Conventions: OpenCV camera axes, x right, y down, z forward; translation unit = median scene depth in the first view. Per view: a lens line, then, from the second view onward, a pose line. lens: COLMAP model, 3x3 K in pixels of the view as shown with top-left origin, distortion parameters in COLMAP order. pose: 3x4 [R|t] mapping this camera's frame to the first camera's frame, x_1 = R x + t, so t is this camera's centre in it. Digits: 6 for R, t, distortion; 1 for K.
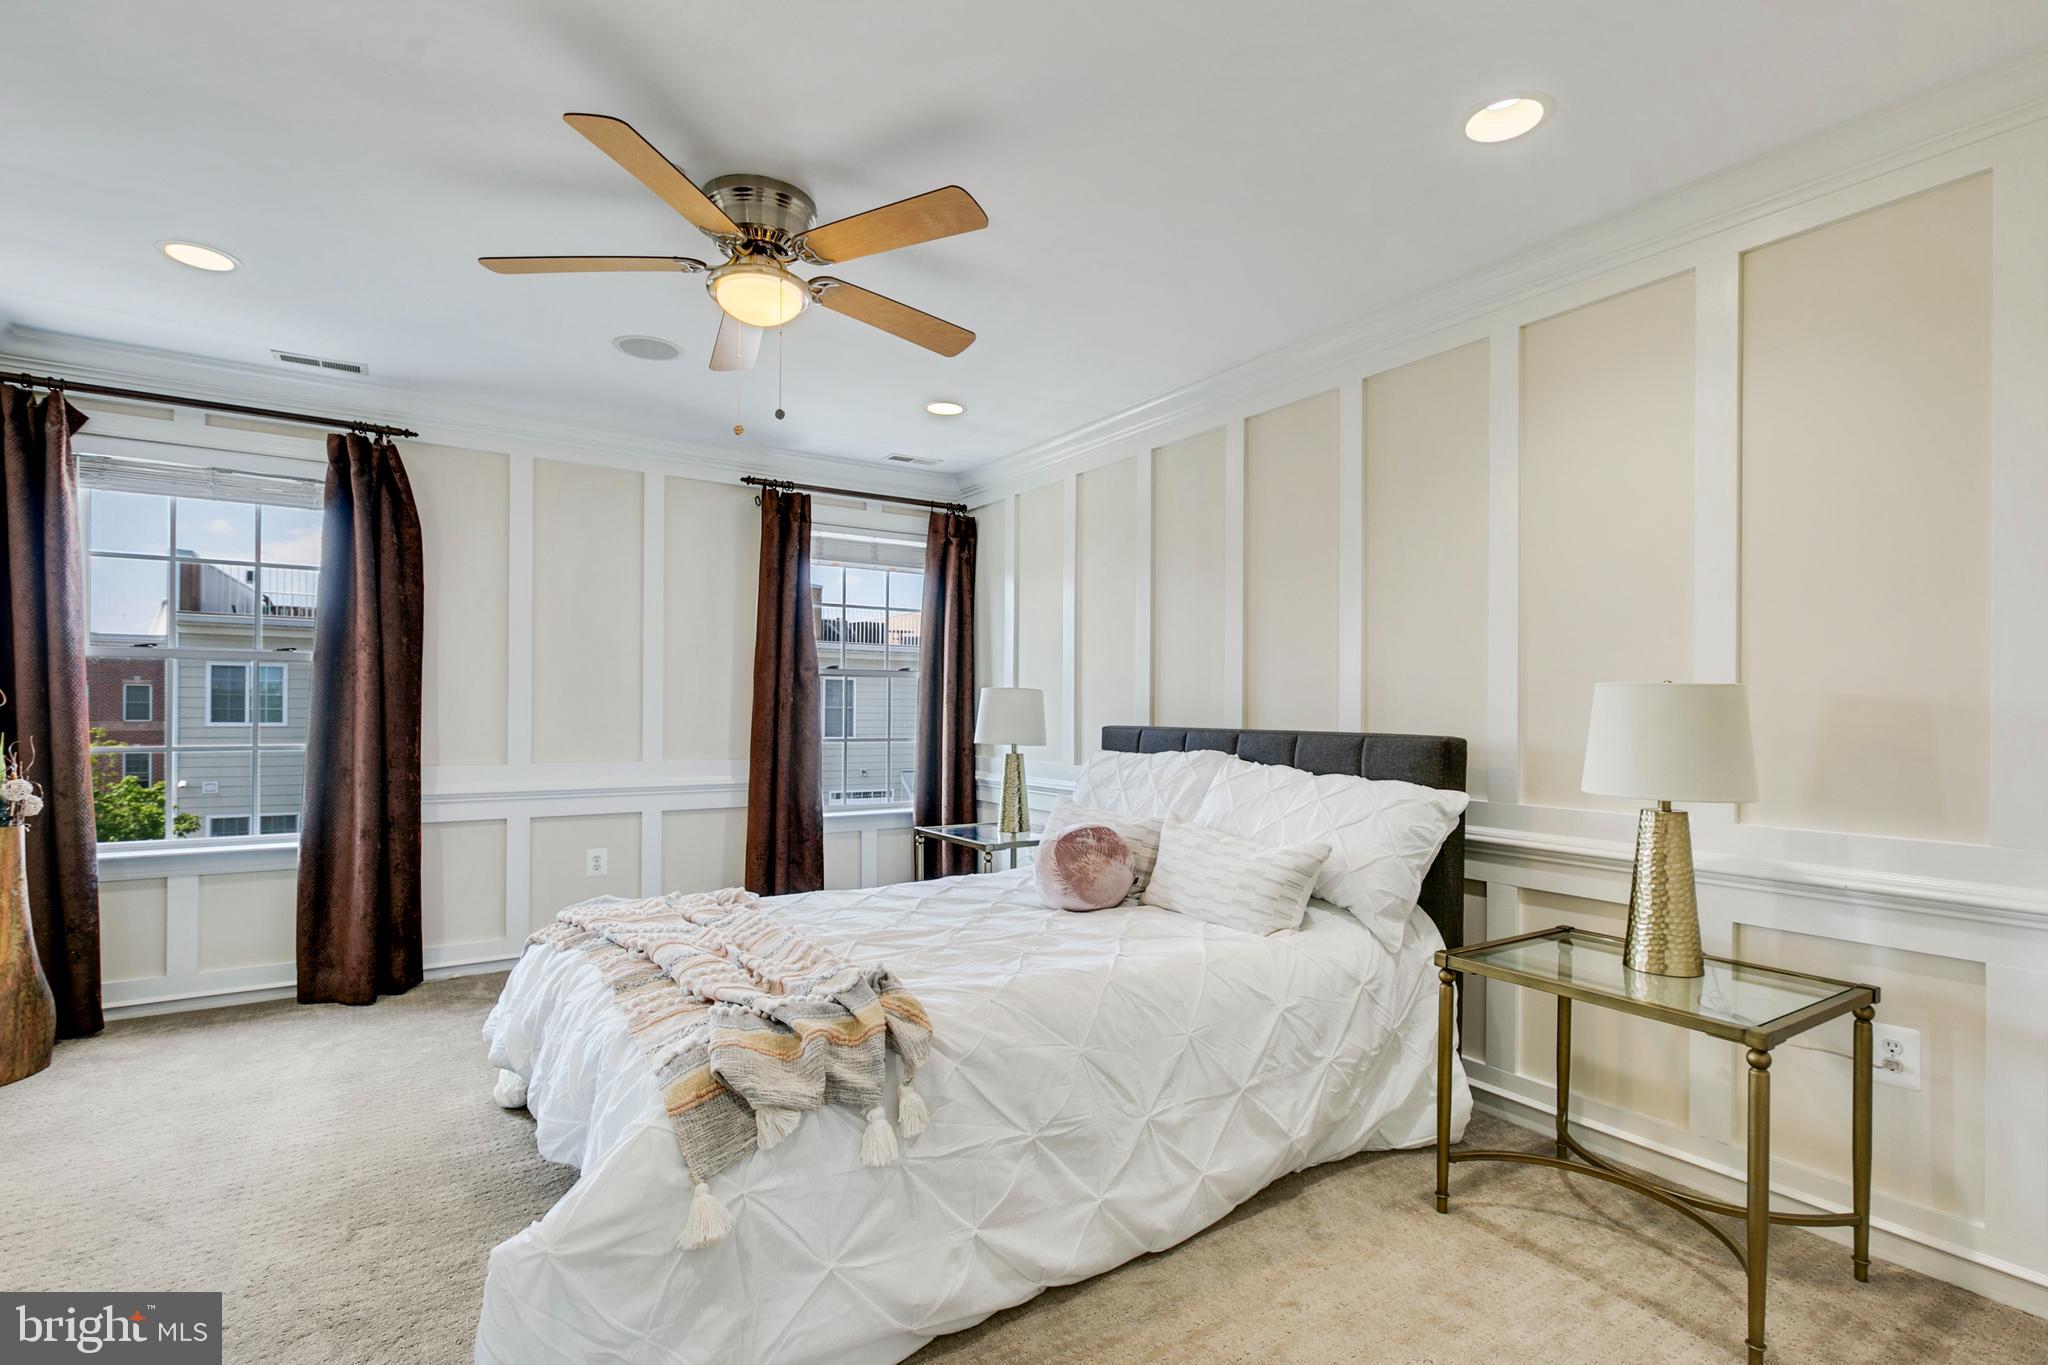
lens RADIAL K [[991.8, 0, 1034.3], [0, 991.8, 700.1], [0, 0, 1]] dist [0.001734, 0.000413]
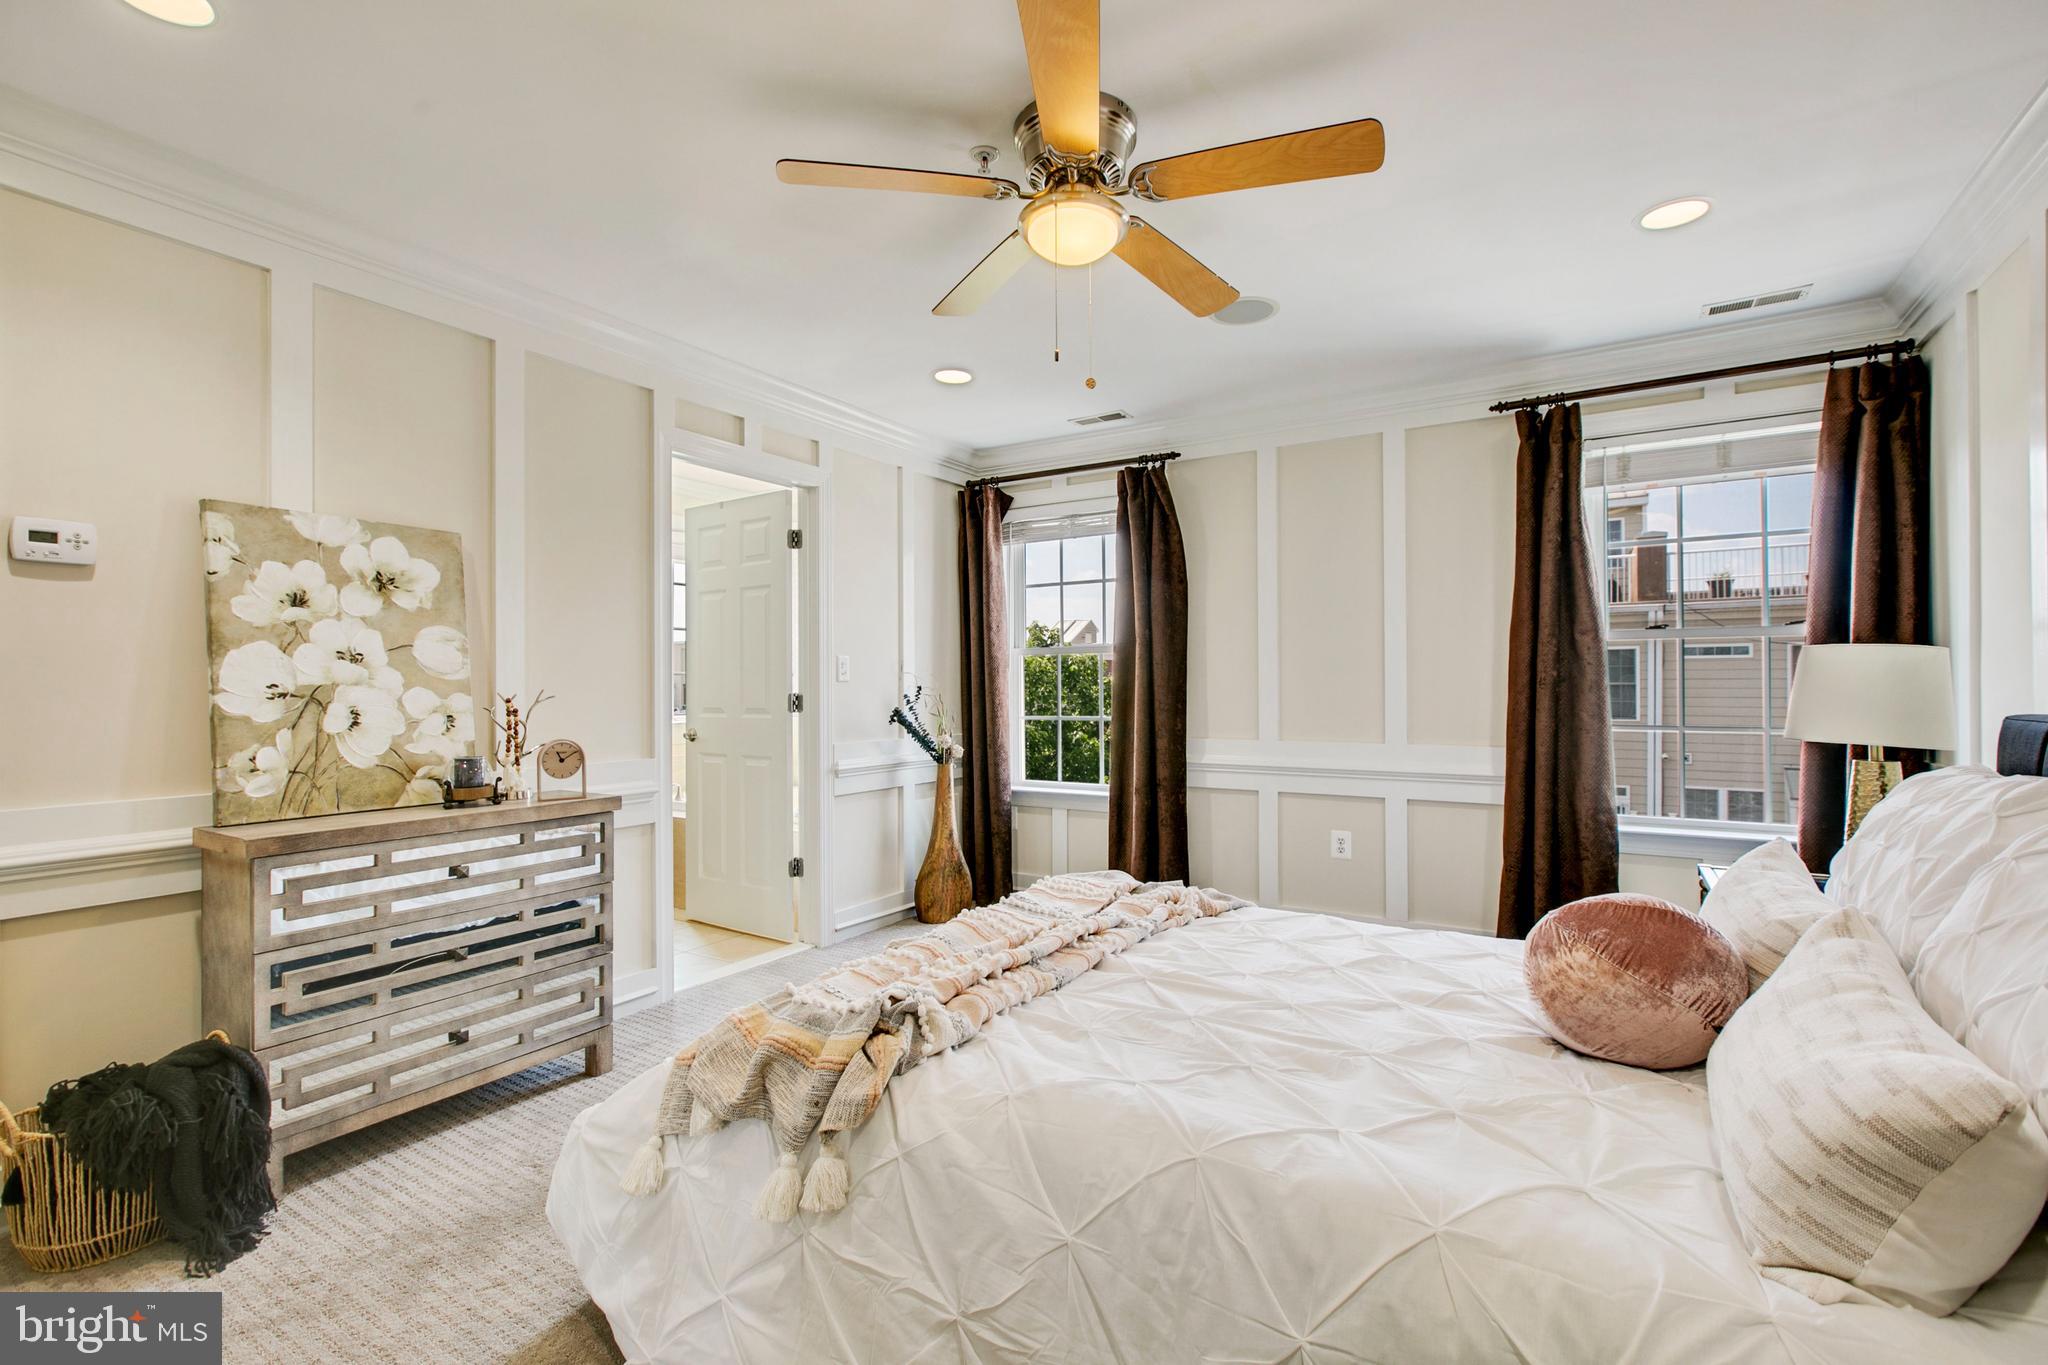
lens RADIAL K [[921.7, 0, 1022.1], [0, 921.7, 684.9], [0, 0, 1]] dist [0.005159, 0.000970]
pose [[0.409345, -0.009753, -0.912327, 0.260270], [0.015764, 0.999869, -0.003616, 0.004613], [0.912243, -0.012901, 0.409445, 0.342022]]
